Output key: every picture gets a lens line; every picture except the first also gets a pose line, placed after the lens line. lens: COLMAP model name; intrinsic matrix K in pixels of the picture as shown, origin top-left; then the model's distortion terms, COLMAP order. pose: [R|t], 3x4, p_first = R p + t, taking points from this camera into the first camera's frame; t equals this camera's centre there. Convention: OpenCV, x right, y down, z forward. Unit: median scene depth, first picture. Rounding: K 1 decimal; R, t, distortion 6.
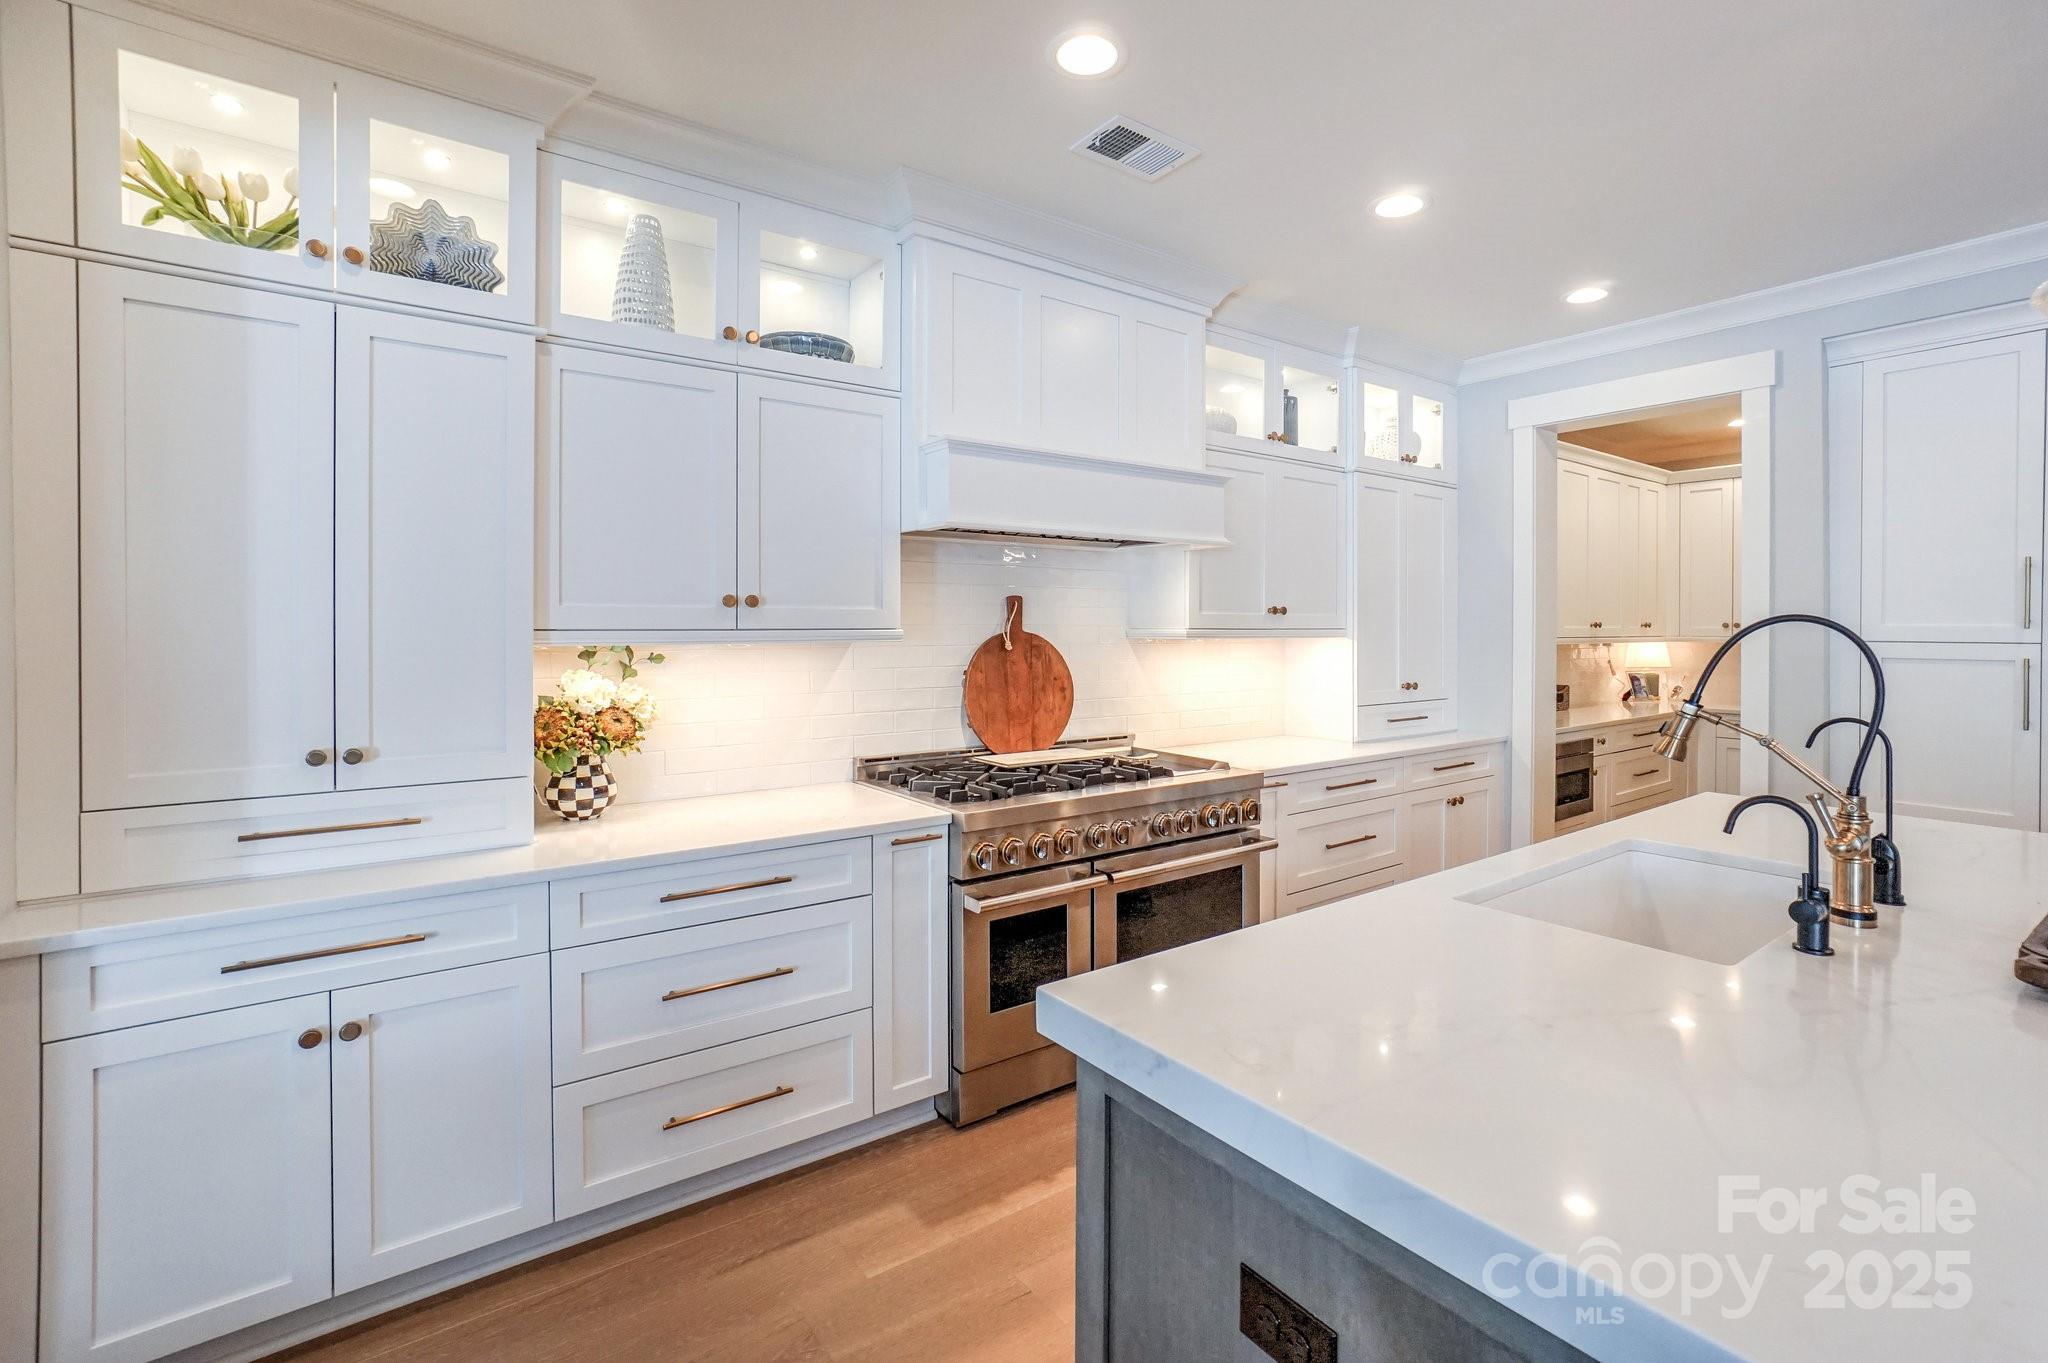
lens RADIAL K [[897.8, 0, 1044.3], [0, 897.8, 632.5], [0, 0, 1]] dist [0.000044, 0.000035]
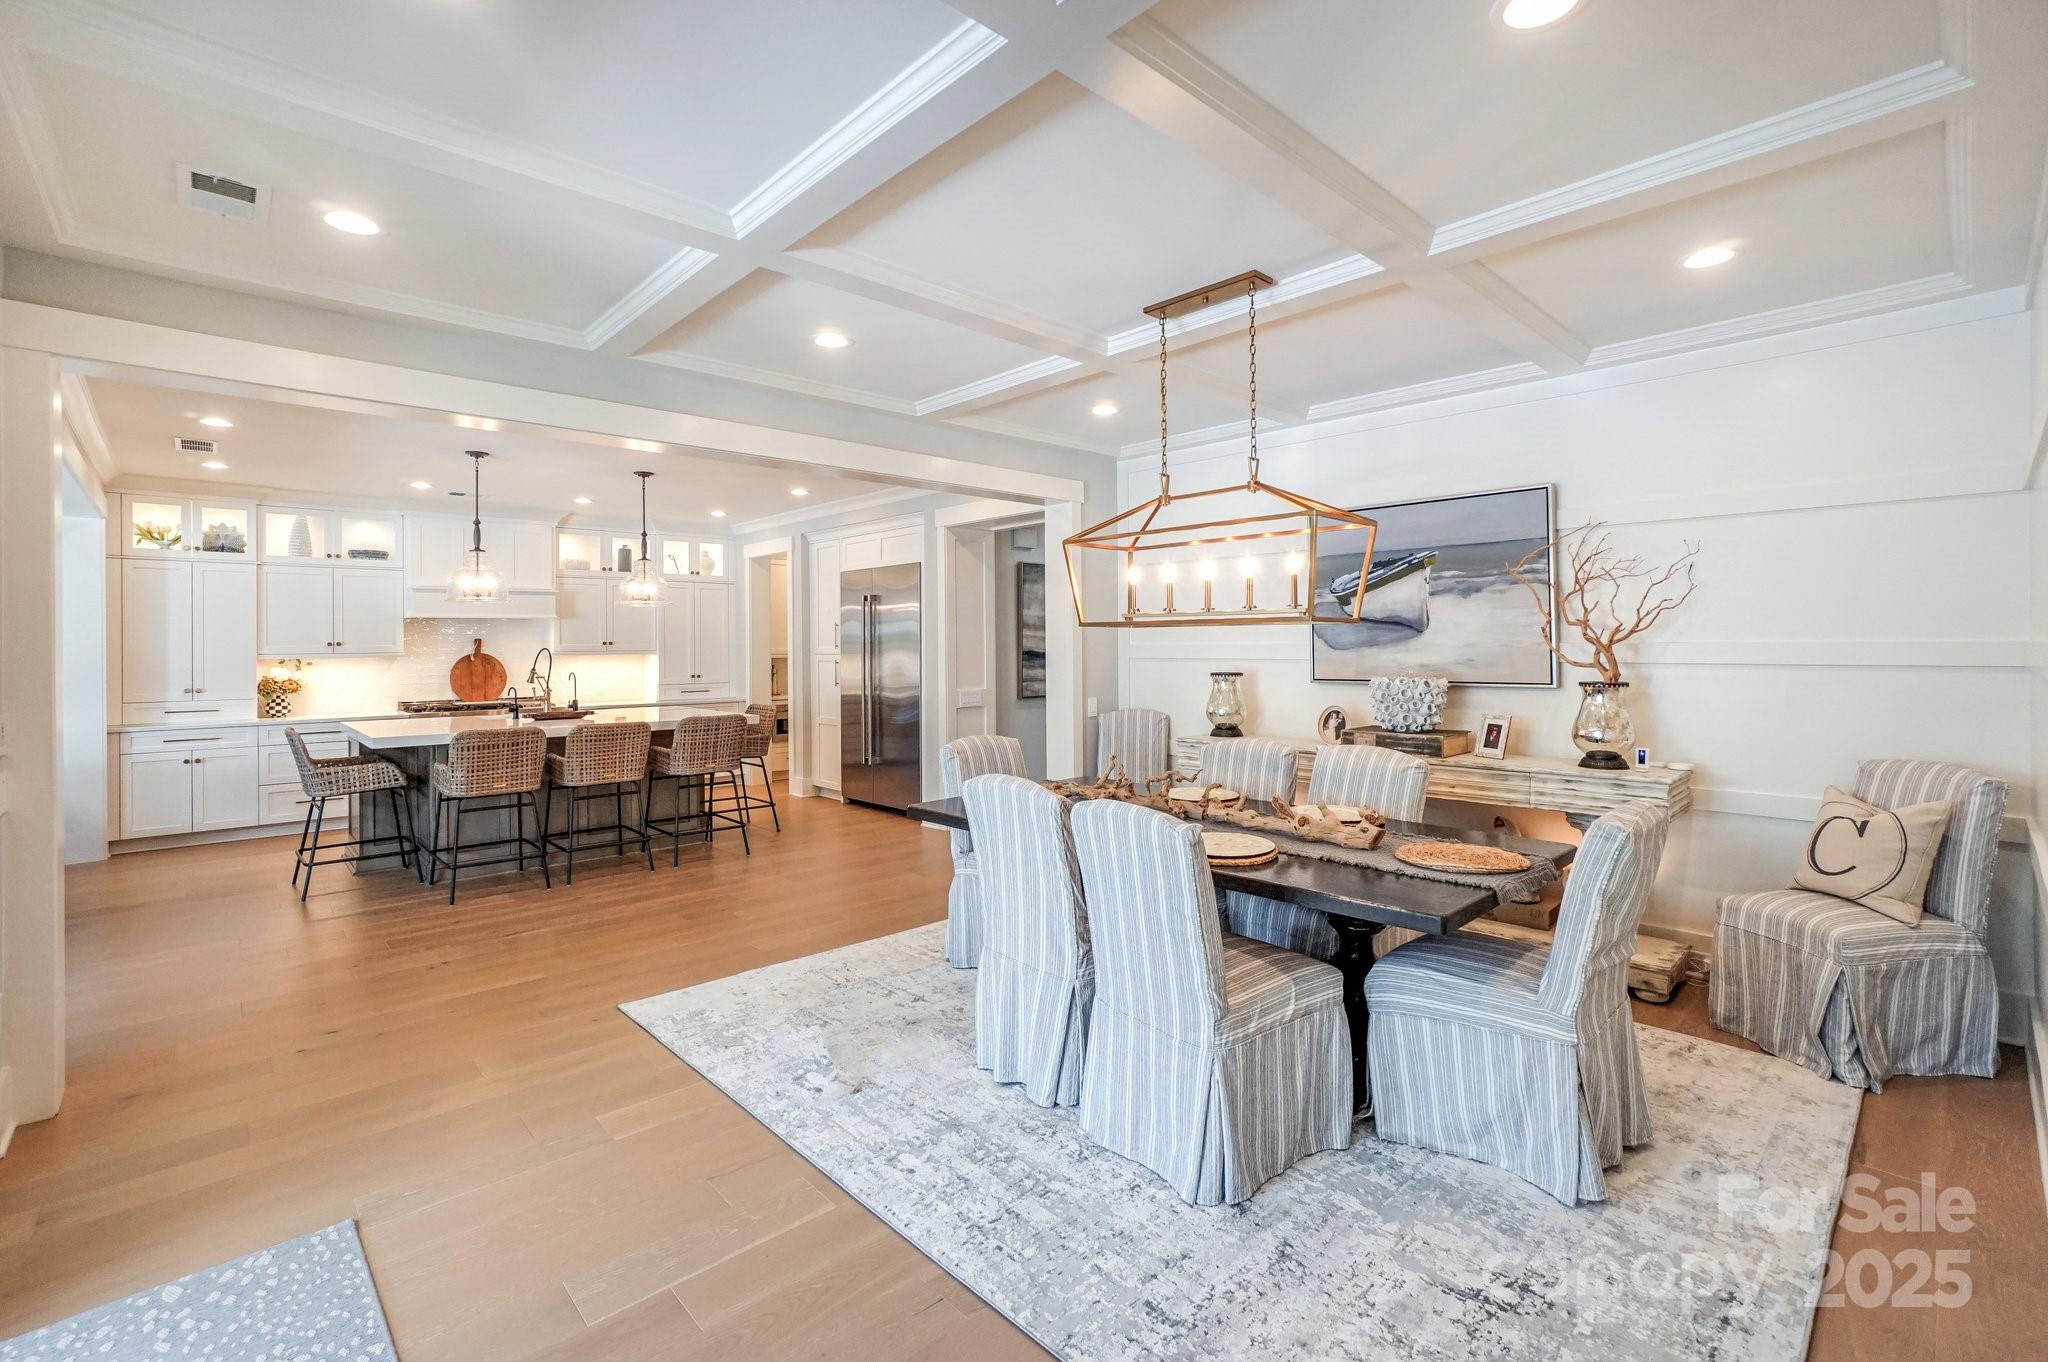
lens RADIAL K [[901.6, 0, 1009.4], [0, 901.6, 643.1], [0, 0, 1]] dist [-0.010043, 0.000434]
pose [[0.995160, -0.006715, 0.098035, 1.325816], [0.007439, 0.999948, -0.007023, -0.000772], [-0.097983, 0.007719, 0.995158, -1.807984]]
